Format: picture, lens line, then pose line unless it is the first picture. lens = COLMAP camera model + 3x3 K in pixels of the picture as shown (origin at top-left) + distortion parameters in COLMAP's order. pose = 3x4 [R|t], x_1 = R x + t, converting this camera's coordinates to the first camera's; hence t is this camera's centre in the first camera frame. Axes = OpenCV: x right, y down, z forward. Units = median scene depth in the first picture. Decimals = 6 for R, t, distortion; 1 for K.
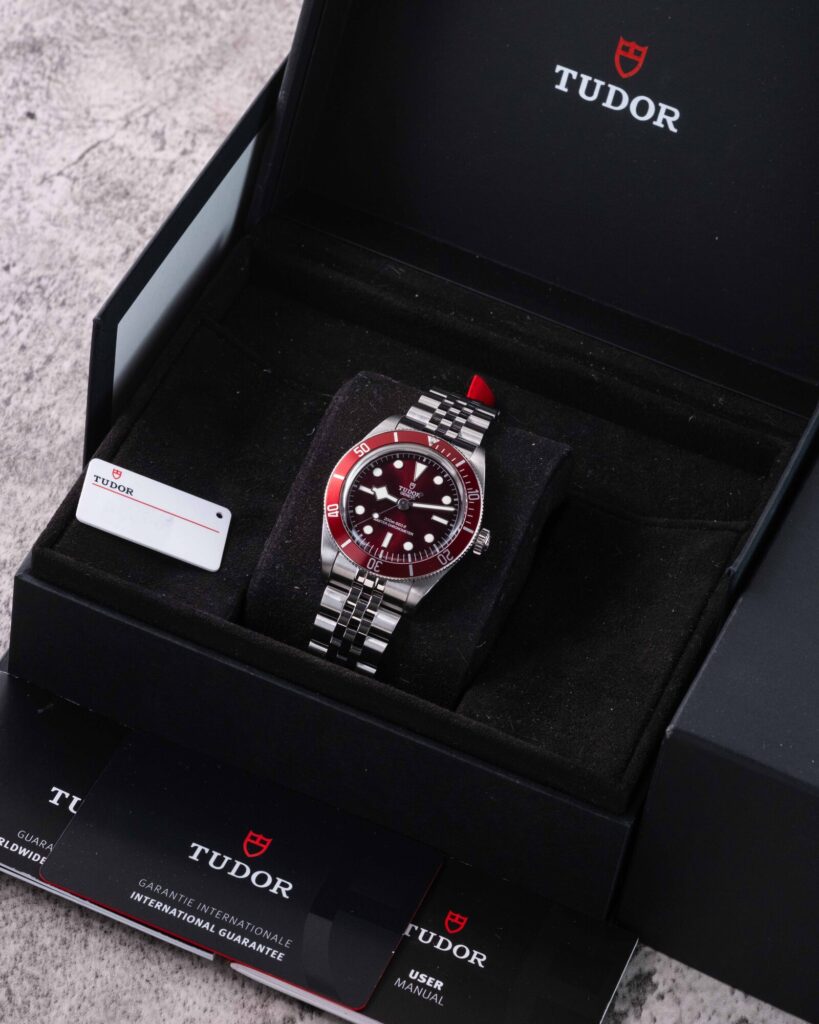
lens RADIAL K [[3892.1, 0, 411.5], [0, 3892.1, 512.1], [0, 0, 1]] dist [0.300110, 0.000000]
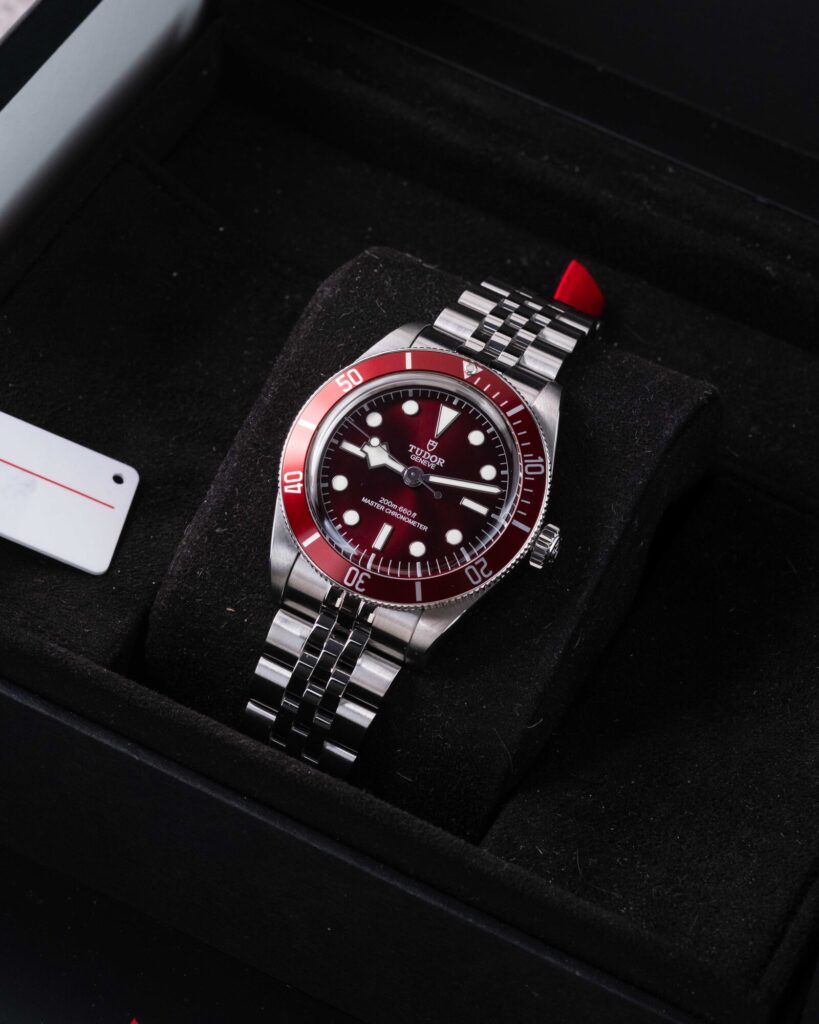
lens RADIAL K [[3892.1, 0, 404.2], [0, 3892.1, 510.5], [0, 0, 1]] dist [0.300110, 0.000000]
pose [[0.995162, 0.043770, -0.087956, 0.047915], [-0.041204, 0.998677, 0.030780, -0.014801], [0.089187, -0.027006, 0.995649, 0.415862]]
